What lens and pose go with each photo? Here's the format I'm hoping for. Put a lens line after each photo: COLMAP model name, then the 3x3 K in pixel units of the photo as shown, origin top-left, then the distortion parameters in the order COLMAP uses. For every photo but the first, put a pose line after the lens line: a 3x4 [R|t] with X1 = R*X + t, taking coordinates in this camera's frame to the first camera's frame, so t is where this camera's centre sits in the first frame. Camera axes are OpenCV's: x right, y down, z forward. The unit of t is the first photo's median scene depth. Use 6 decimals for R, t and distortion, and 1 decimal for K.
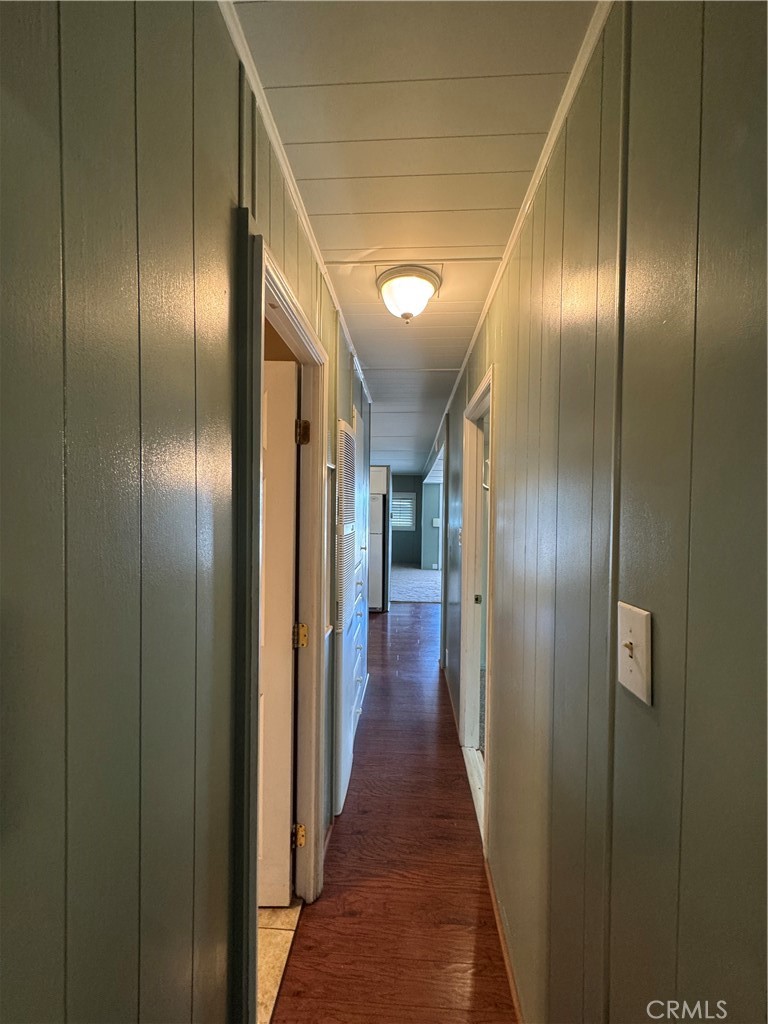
lens RADIAL K [[408.9, 0, 384.0], [0, 408.9, 512.0], [0, 0, 1]] dist [-0.001501, 0.000413]
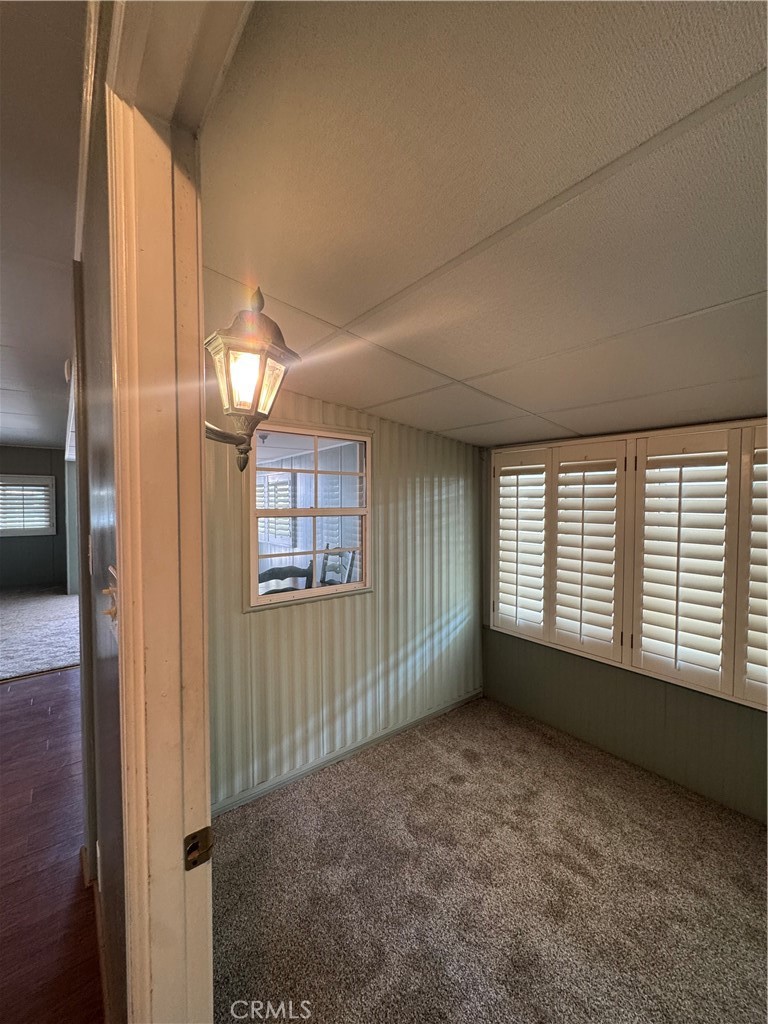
lens RADIAL K [[411.5, 0, 403.4], [0, 411.5, 515.9], [0, 0, 1]] dist [0.027092, 0.000428]
pose [[0.706691, -0.034784, 0.706667, 0.067109], [0.013914, 0.999281, 0.035273, -0.004027], [-0.707385, -0.015094, 0.706667, 0.344267]]
